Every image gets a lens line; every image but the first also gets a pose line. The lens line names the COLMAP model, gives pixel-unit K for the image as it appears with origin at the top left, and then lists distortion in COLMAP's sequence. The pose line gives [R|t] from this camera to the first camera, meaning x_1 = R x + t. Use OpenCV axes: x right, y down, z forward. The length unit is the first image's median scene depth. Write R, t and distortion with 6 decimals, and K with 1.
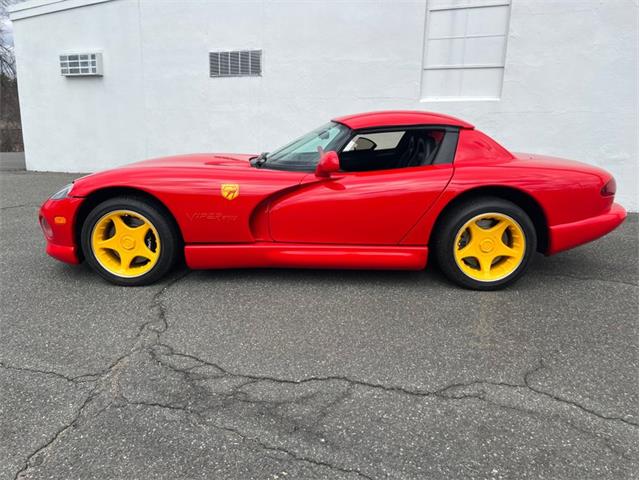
lens RADIAL K [[471.9, 0, 318.1], [0, 471.9, 236.2], [0, 0, 1]] dist [0.056627, -0.059260]
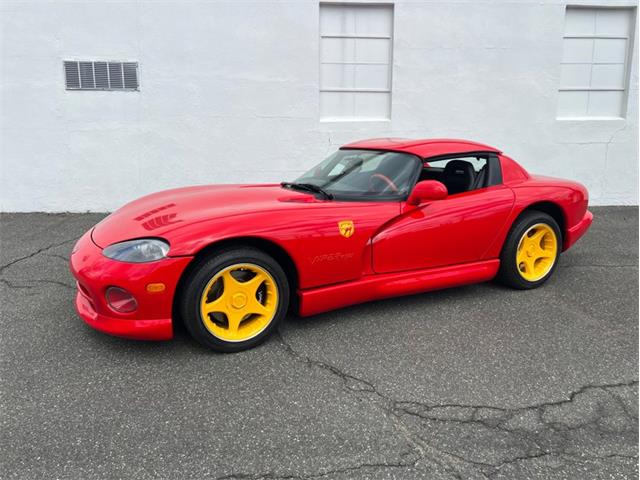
lens RADIAL K [[471.9, 0, 318.1], [0, 471.9, 236.2], [0, 0, 1]] dist [0.056627, -0.059260]
pose [[0.883641, -0.112314, 0.454493, -0.642017], [0.120895, 0.992612, 0.010246, -0.092420], [-0.452286, 0.045893, 0.890691, 0.171983]]
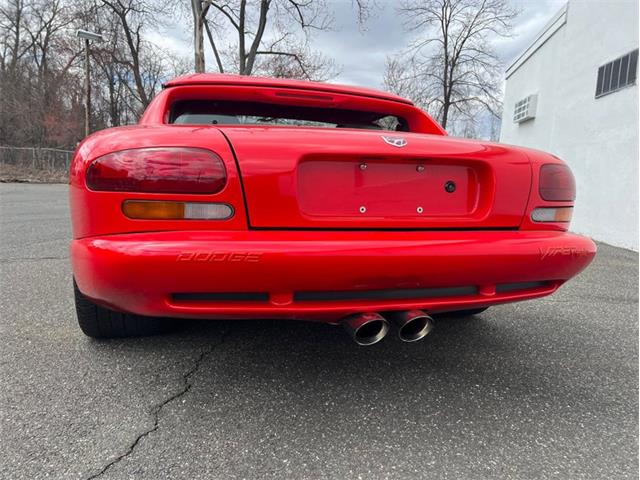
lens RADIAL K [[478.3, 0, 327.6], [0, 478.3, 240.6], [0, 0, 1]] dist [0.057251, -0.064113]
pose [[0.314678, 0.120747, -0.941487, 1.033718], [-0.247965, 0.967890, 0.041254, -0.105806], [0.916238, 0.220474, 0.334515, 1.035652]]
